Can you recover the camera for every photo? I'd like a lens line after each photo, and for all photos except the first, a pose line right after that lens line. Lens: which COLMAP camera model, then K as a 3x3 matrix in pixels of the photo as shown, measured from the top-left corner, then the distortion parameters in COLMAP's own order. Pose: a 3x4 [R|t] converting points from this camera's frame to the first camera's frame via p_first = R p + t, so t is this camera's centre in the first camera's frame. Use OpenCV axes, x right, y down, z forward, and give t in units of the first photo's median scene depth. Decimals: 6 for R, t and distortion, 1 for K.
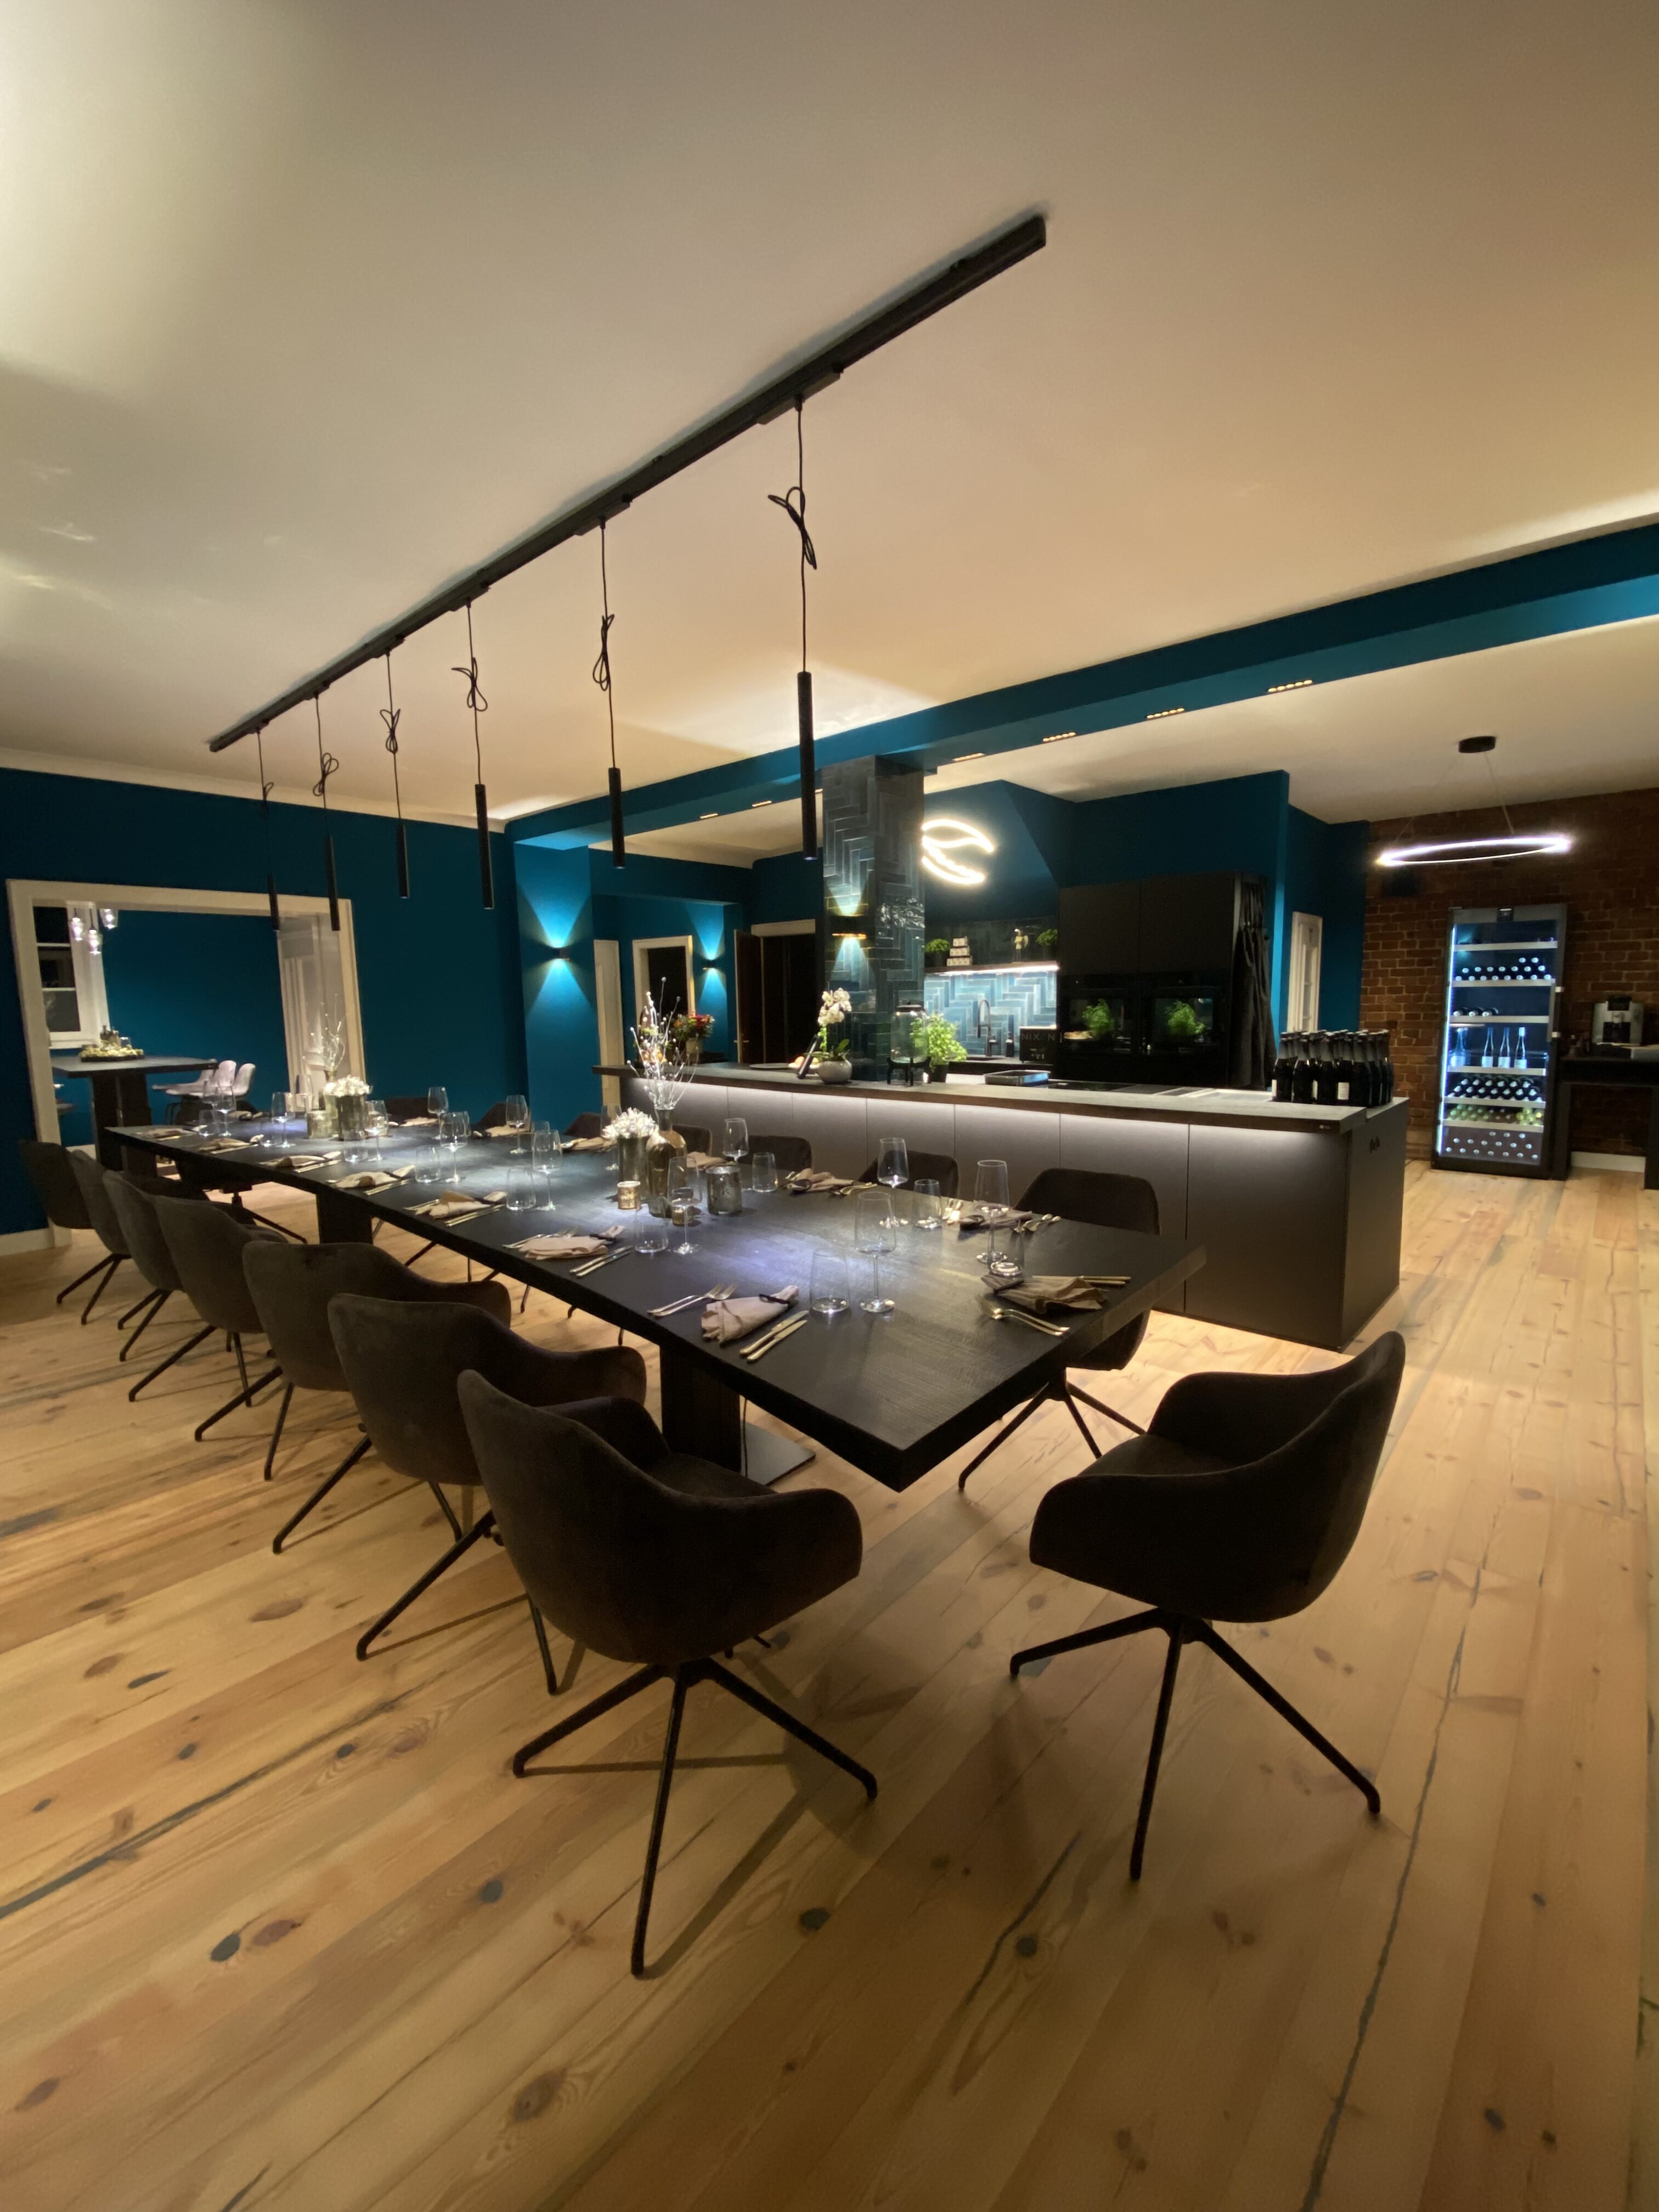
lens RADIAL K [[902.5, 0, 827.0], [0, 902.5, 1099.5], [0, 0, 1]] dist [-0.018964, -0.001454]
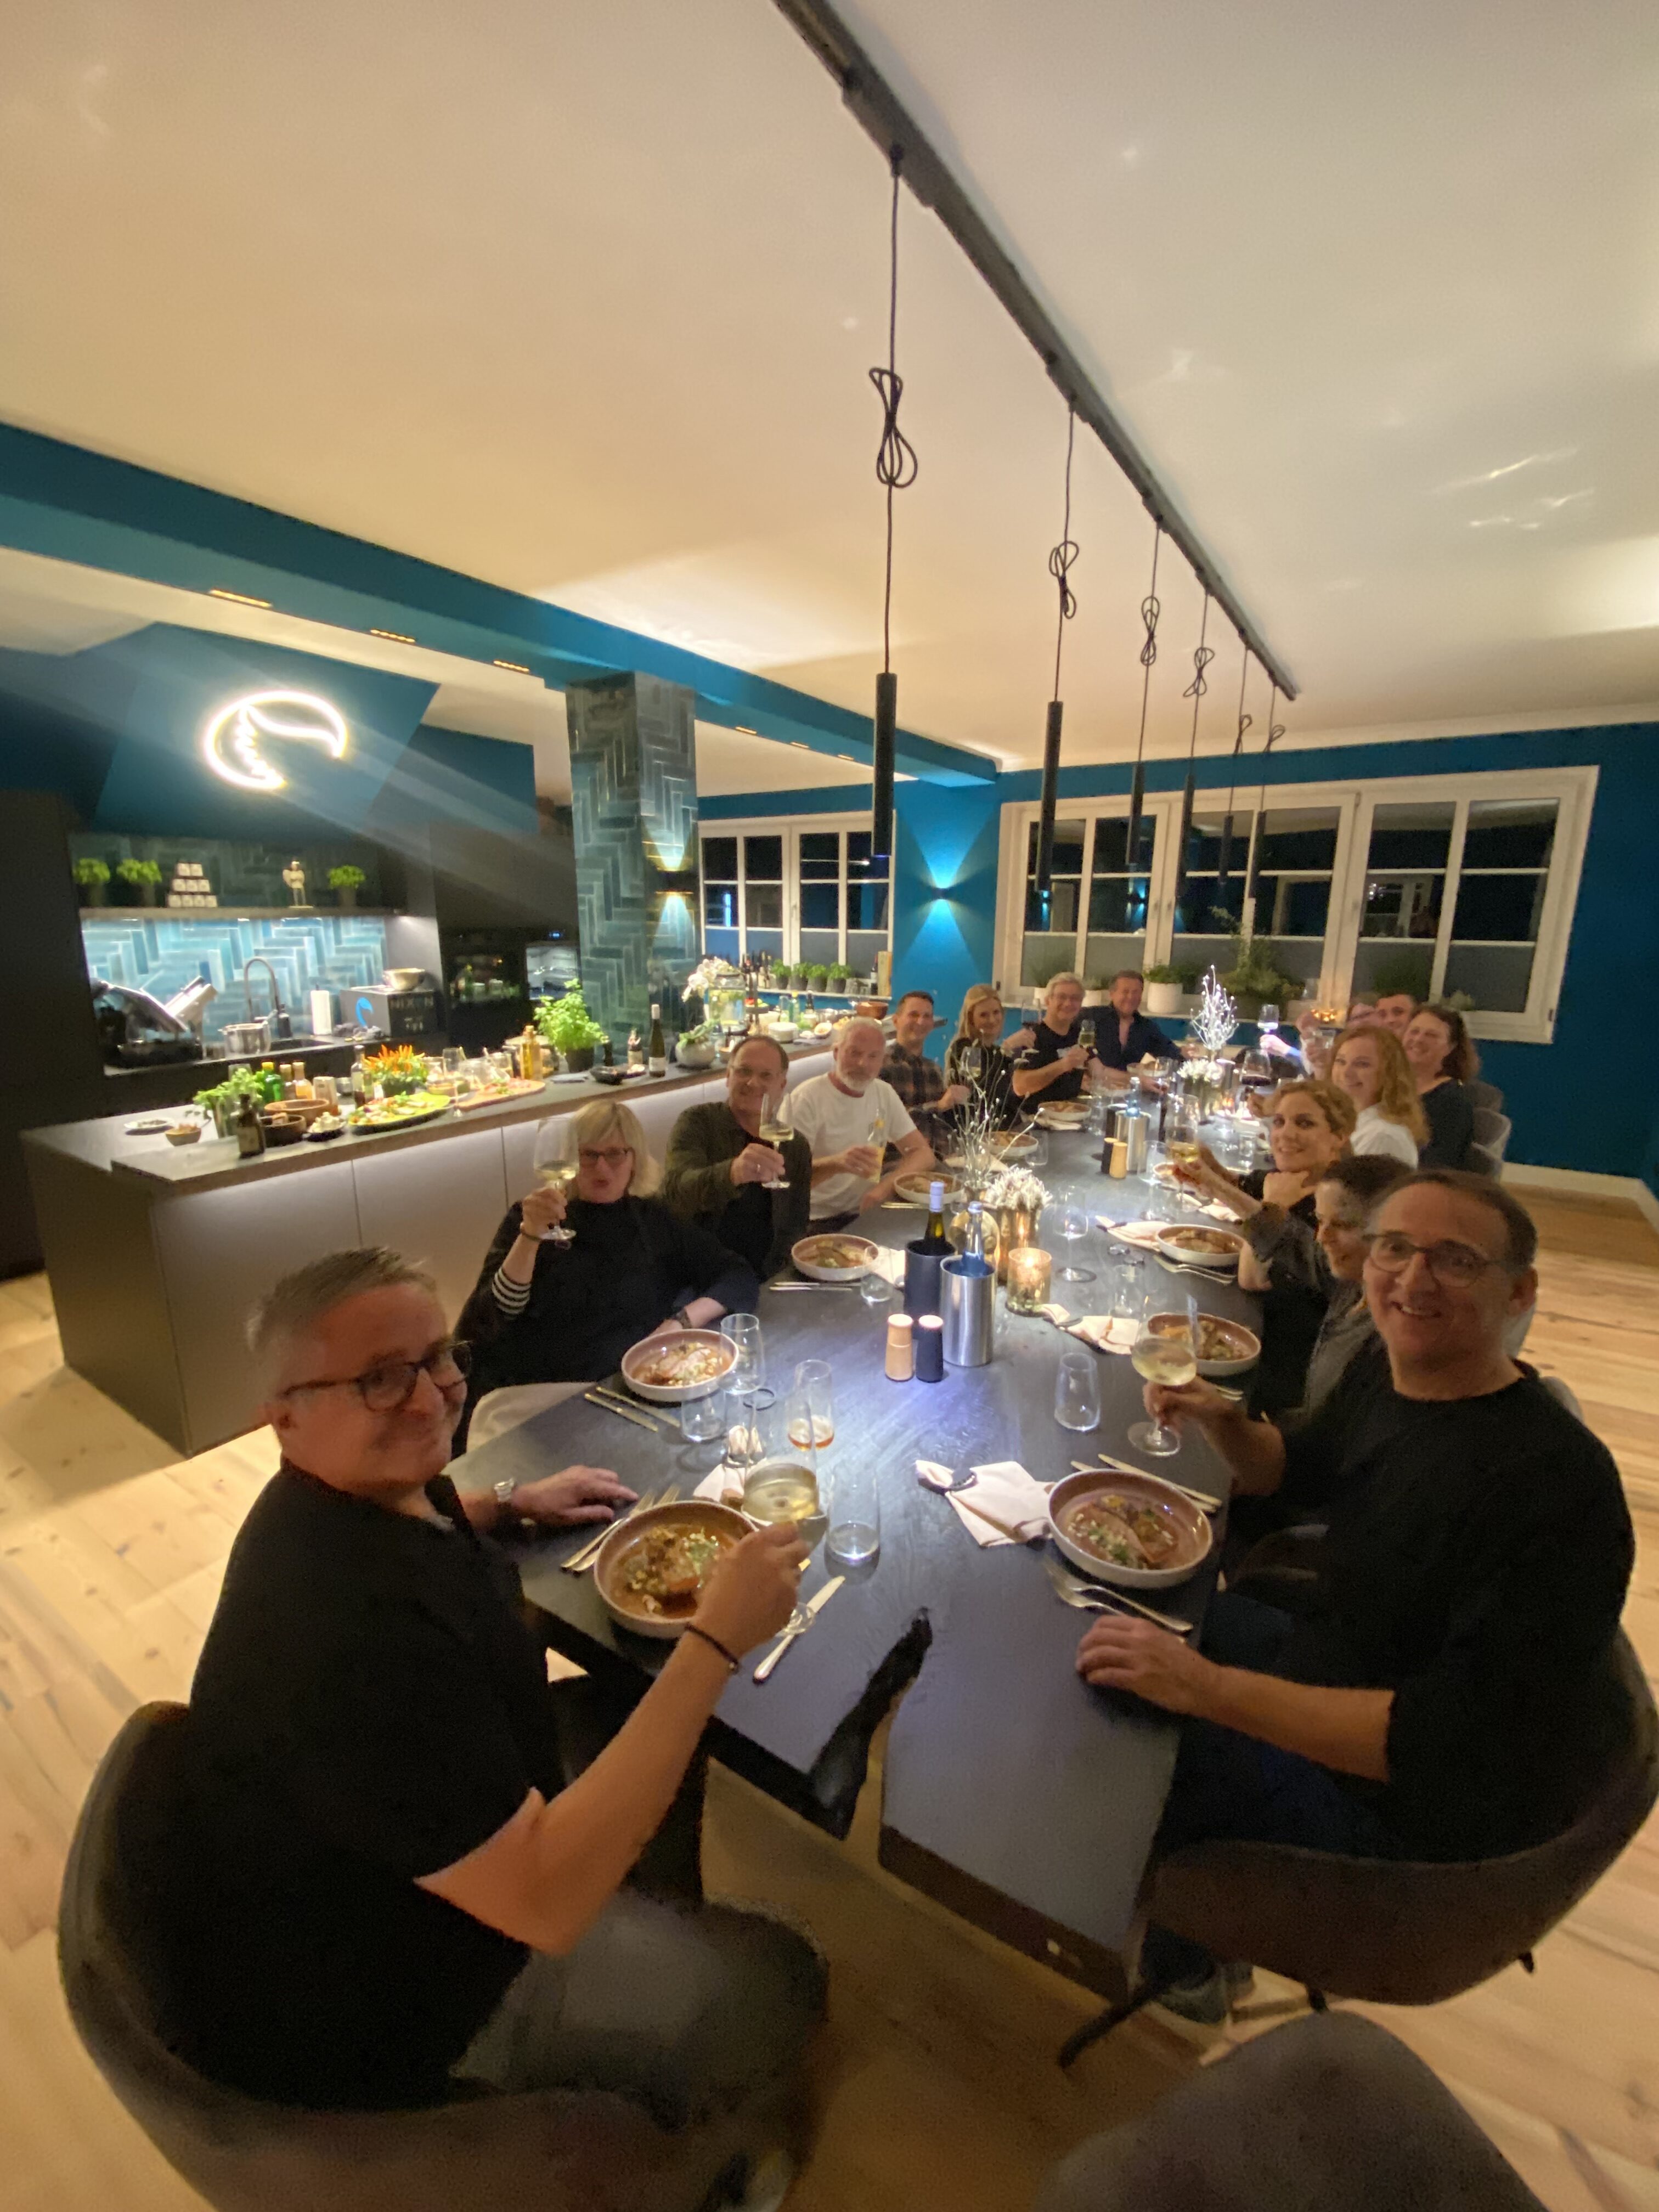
lens RADIAL K [[919.3, 0, 821.5], [0, 919.3, 1111.2], [0, 0, 1]] dist [-0.003131, -0.000874]
pose [[-0.148683, -0.195991, 0.969268, -0.632786], [0.100431, 0.972102, 0.211970, -0.109375], [-0.983772, 0.128861, -0.124851, 0.718785]]
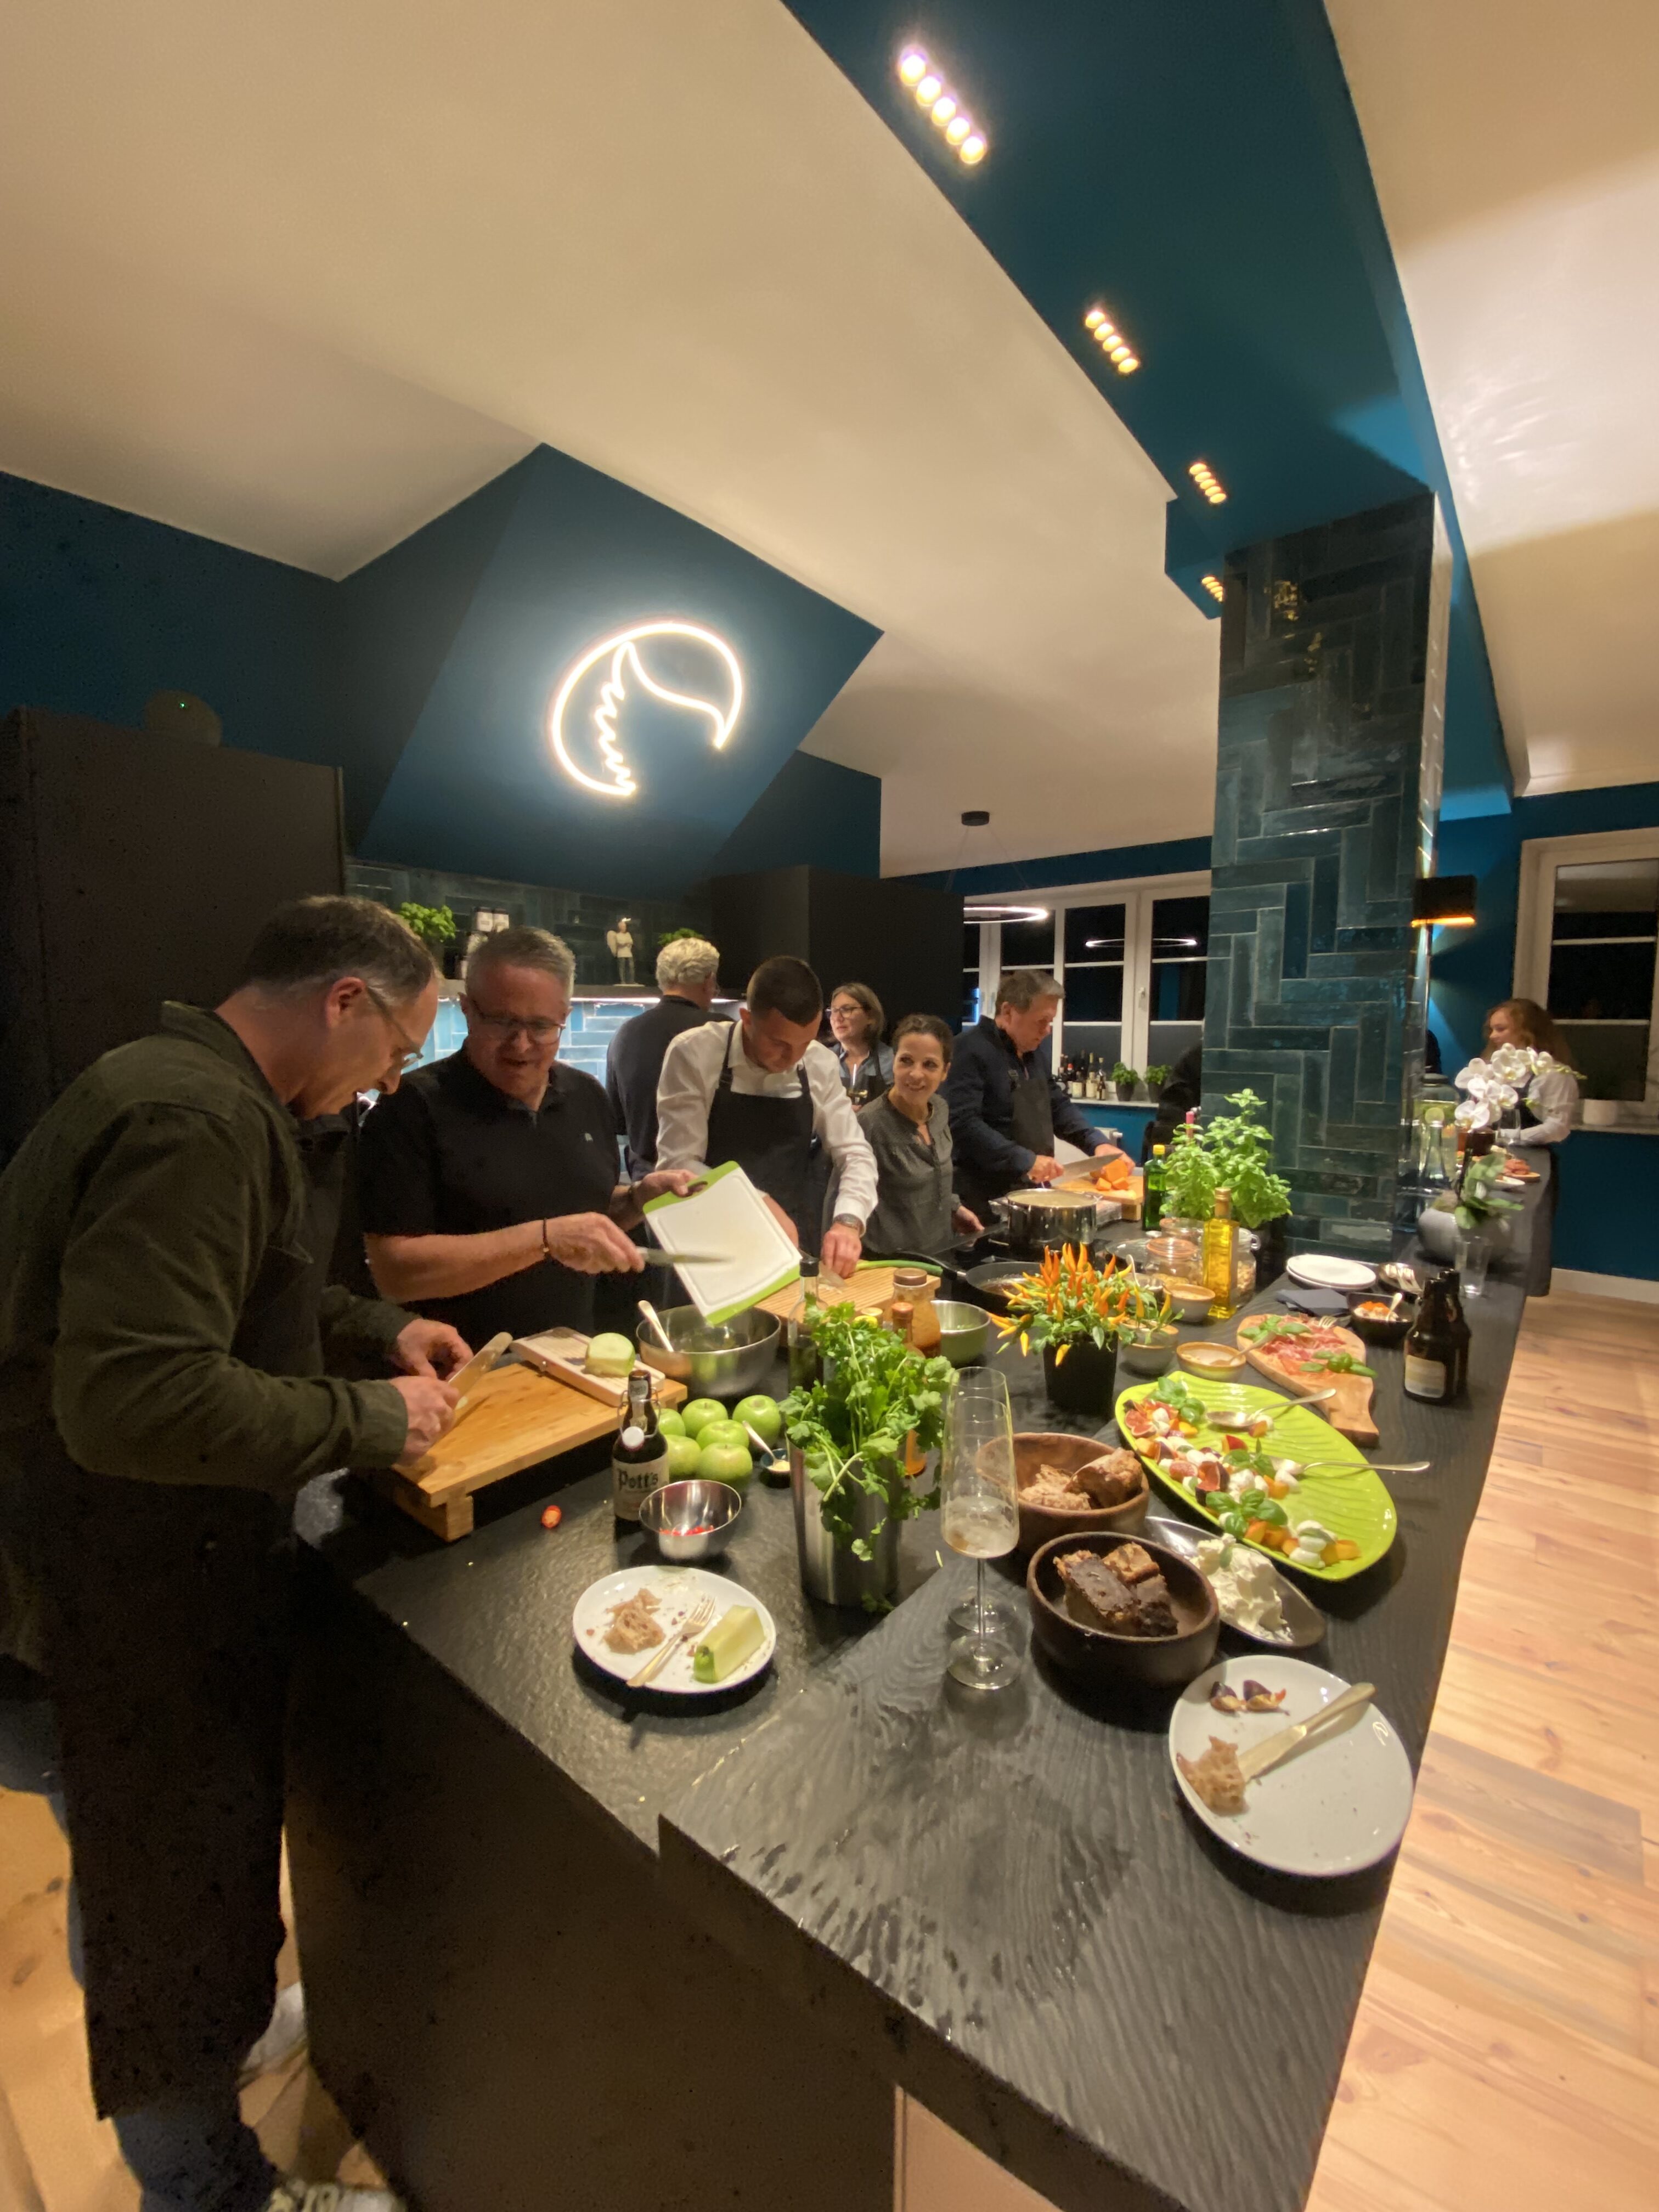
lens RADIAL K [[919.3, 0, 819.3], [0, 919.3, 1105.1], [0, 0, 1]] dist [-0.003131, -0.000874]
pose [[-0.048225, -0.073177, 0.996152, -0.300388], [0.115611, 0.990201, 0.078337, -0.117978], [-0.992123, 0.118944, -0.039292, 0.954722]]
